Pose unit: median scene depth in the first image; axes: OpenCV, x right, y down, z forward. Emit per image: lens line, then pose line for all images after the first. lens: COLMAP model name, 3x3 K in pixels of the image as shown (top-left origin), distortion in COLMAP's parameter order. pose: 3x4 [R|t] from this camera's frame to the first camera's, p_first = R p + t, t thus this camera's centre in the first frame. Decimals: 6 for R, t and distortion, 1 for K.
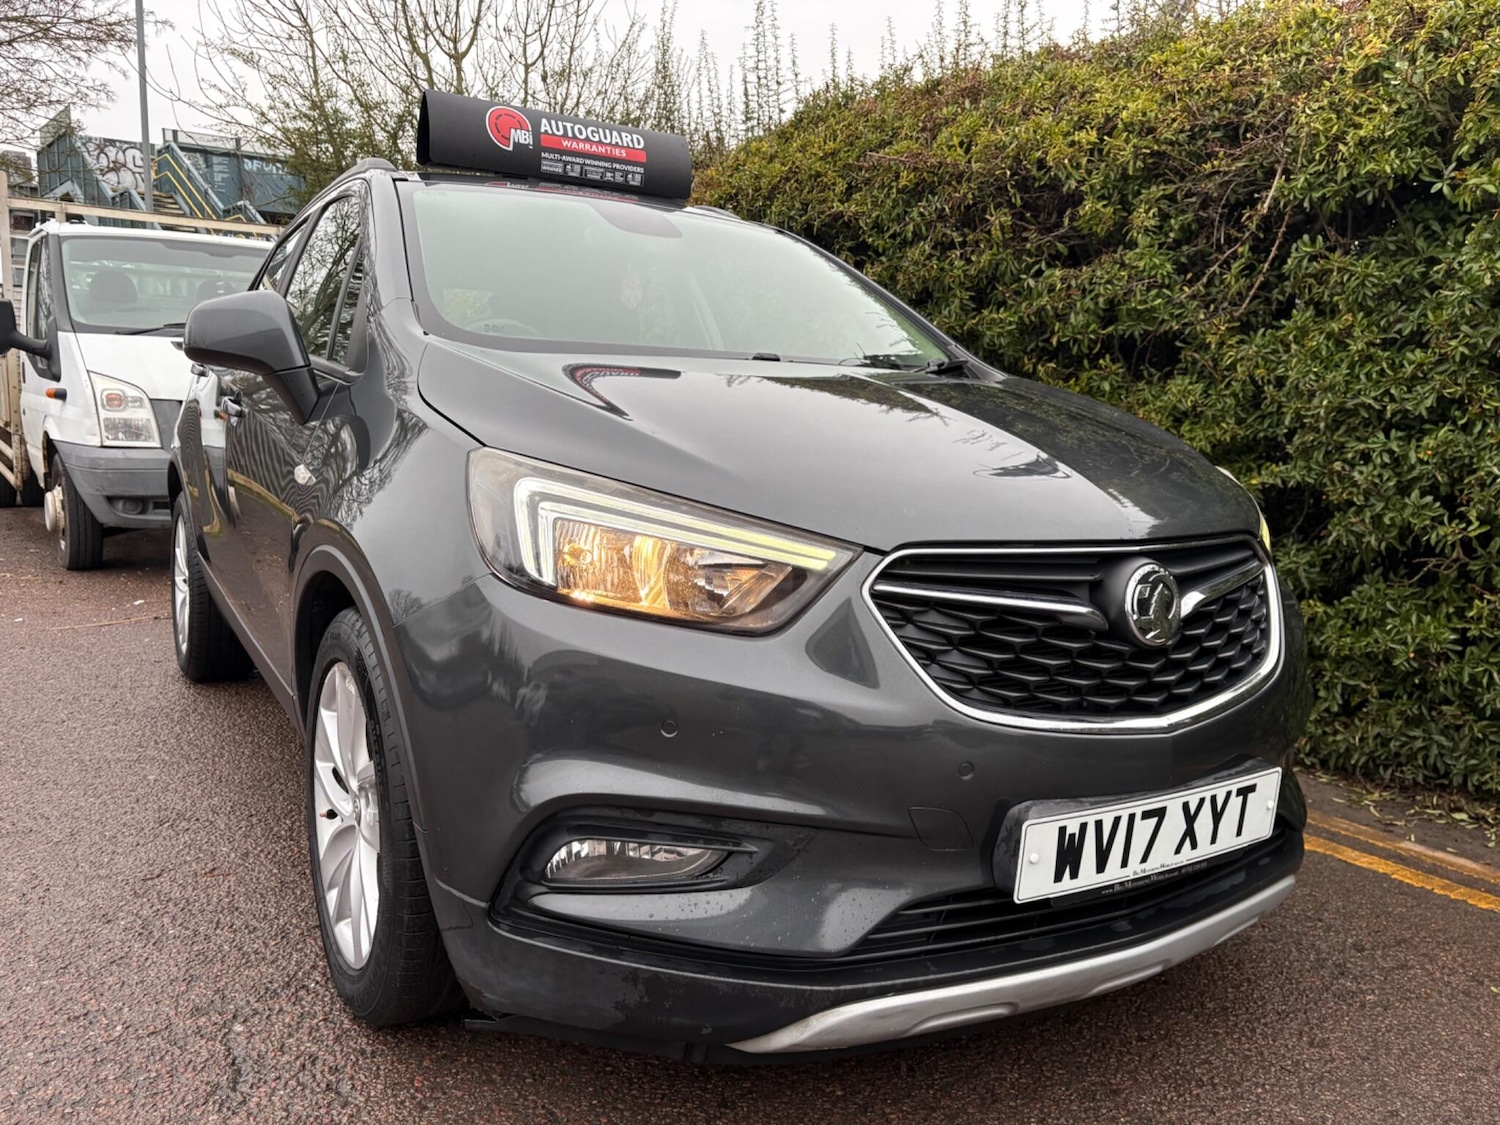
lens RADIAL K [[1140.5, 0, 751.6], [0, 1140.5, 561.1], [0, 0, 1]] dist [0.057860, -0.067608]
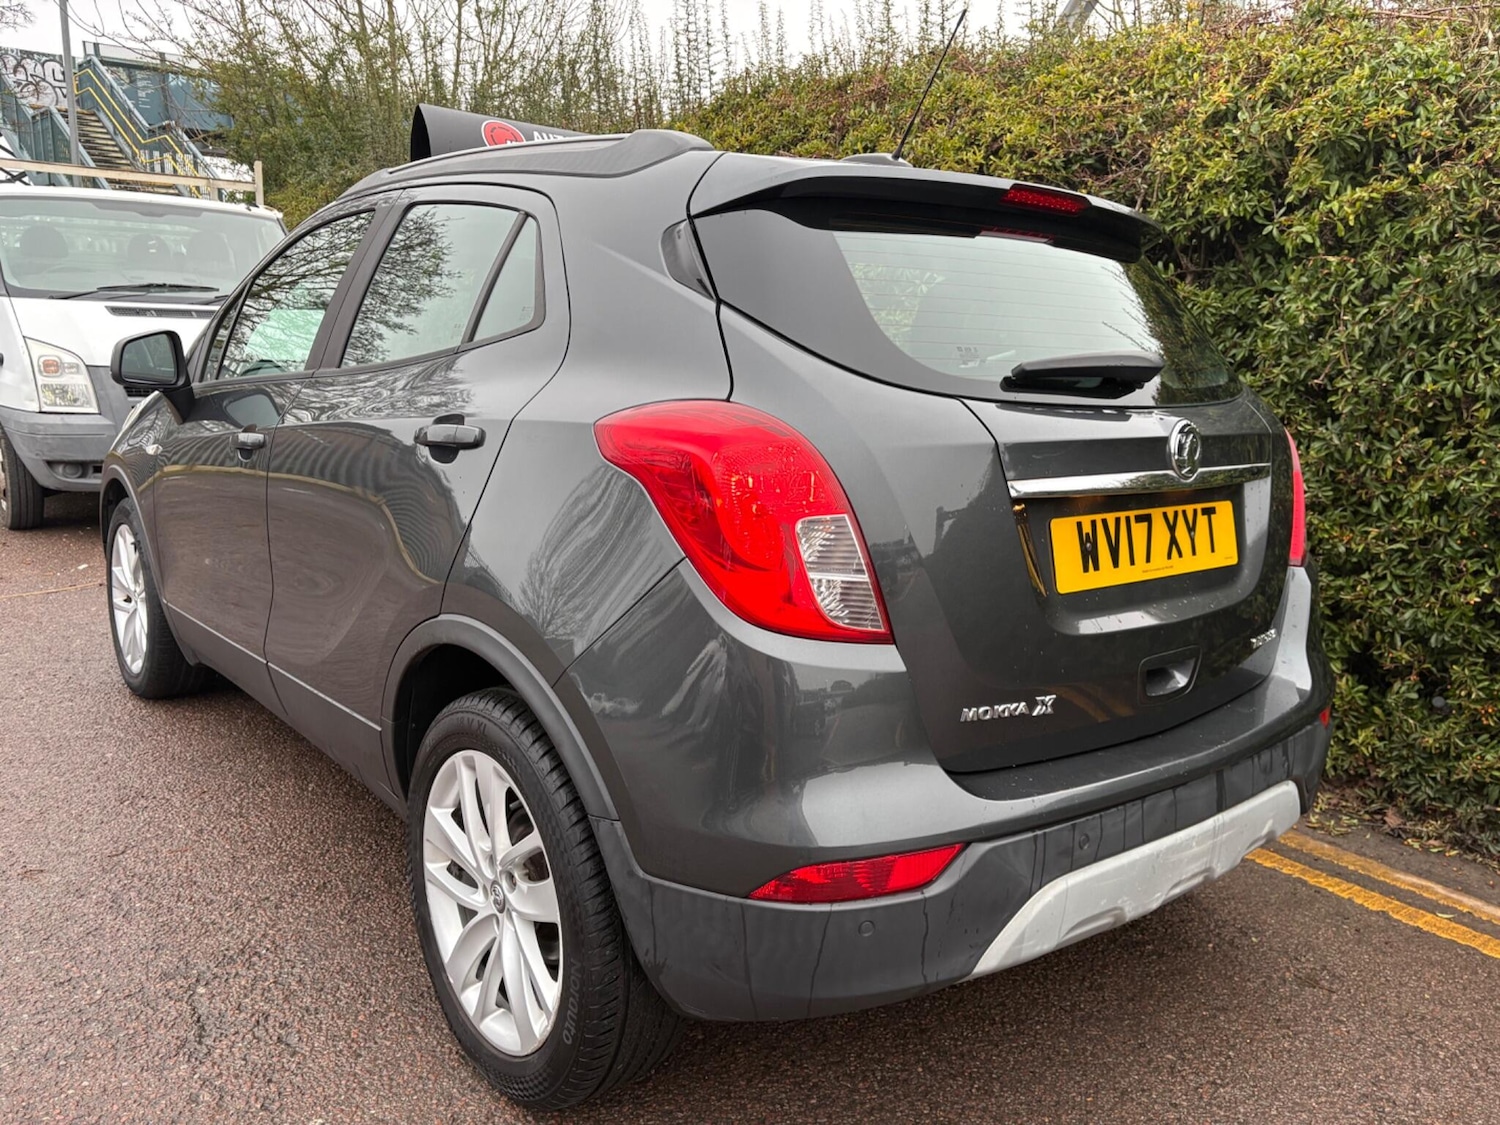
lens RADIAL K [[1140.5, 0, 751.6], [0, 1140.5, 561.1], [0, 0, 1]] dist [0.057860, -0.067608]
pose [[0.998989, 0.001863, 0.044926, 0.040699], [-0.004835, 0.997799, 0.066133, -0.070339], [-0.044704, -0.066283, 0.996799, -0.109044]]
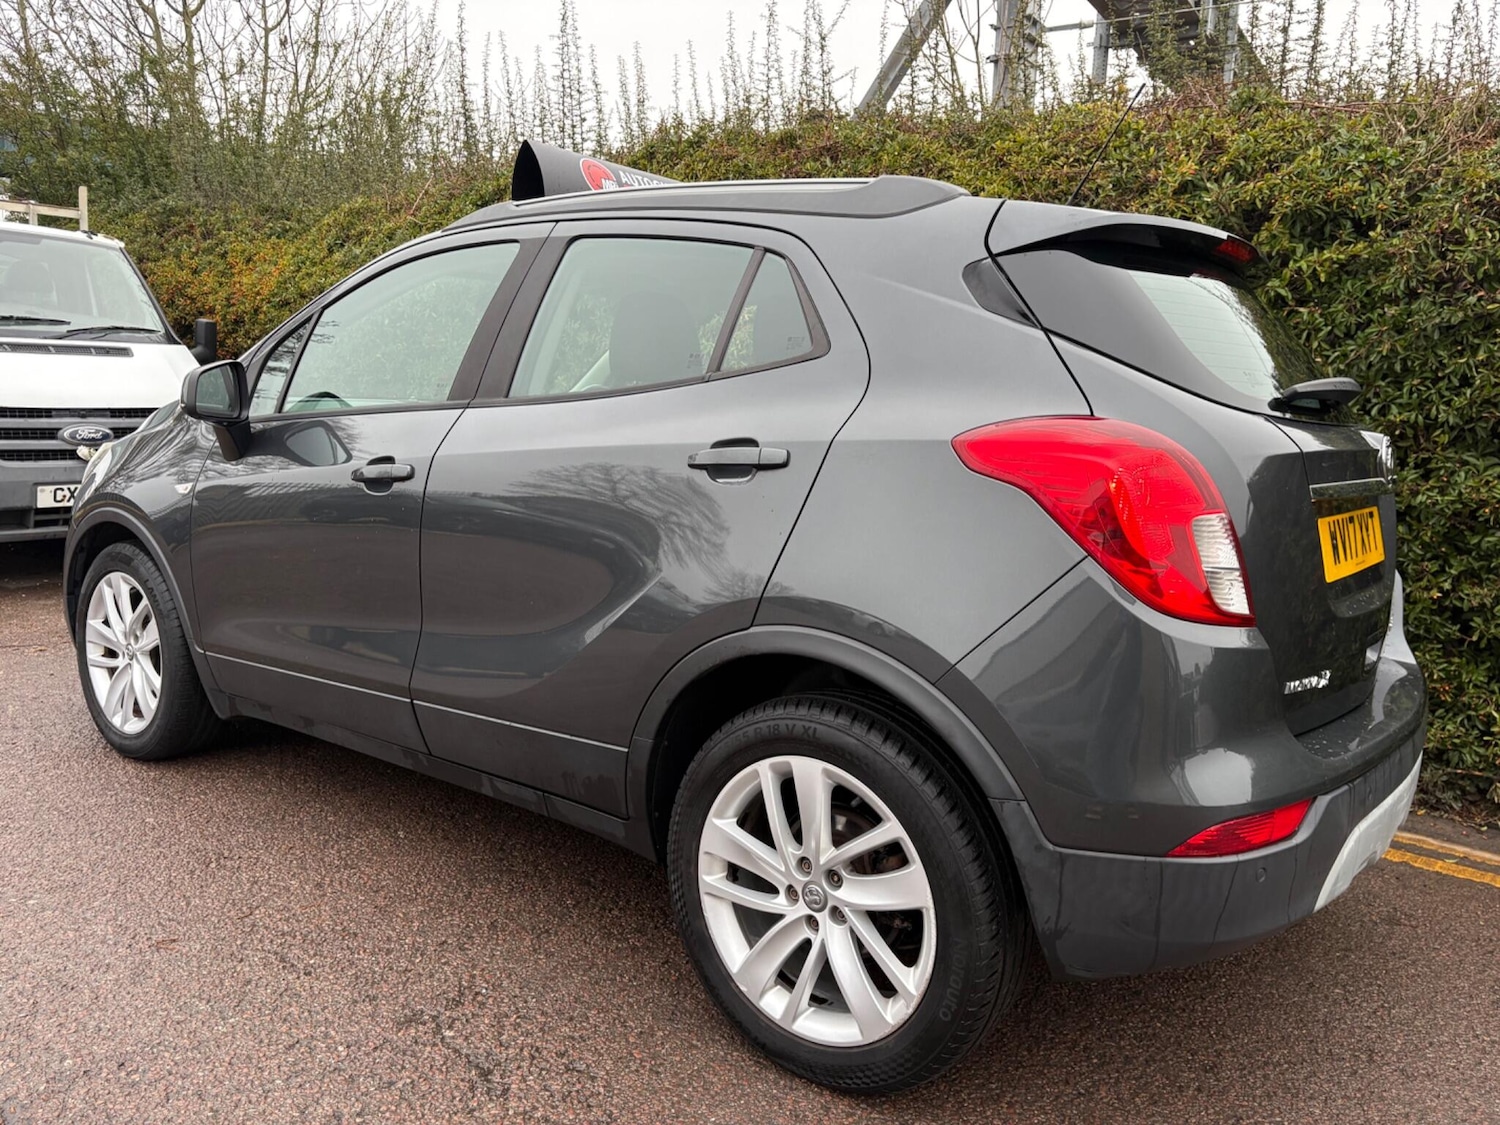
lens RADIAL K [[1146.8, 0, 758.3], [0, 1146.8, 565.2], [0, 0, 1]] dist [0.021541, -0.000869]
pose [[0.964379, -0.025909, 0.263253, -0.259438], [0.018584, 0.999369, 0.030275, -0.054590], [-0.263871, -0.024304, 0.964252, -0.107282]]
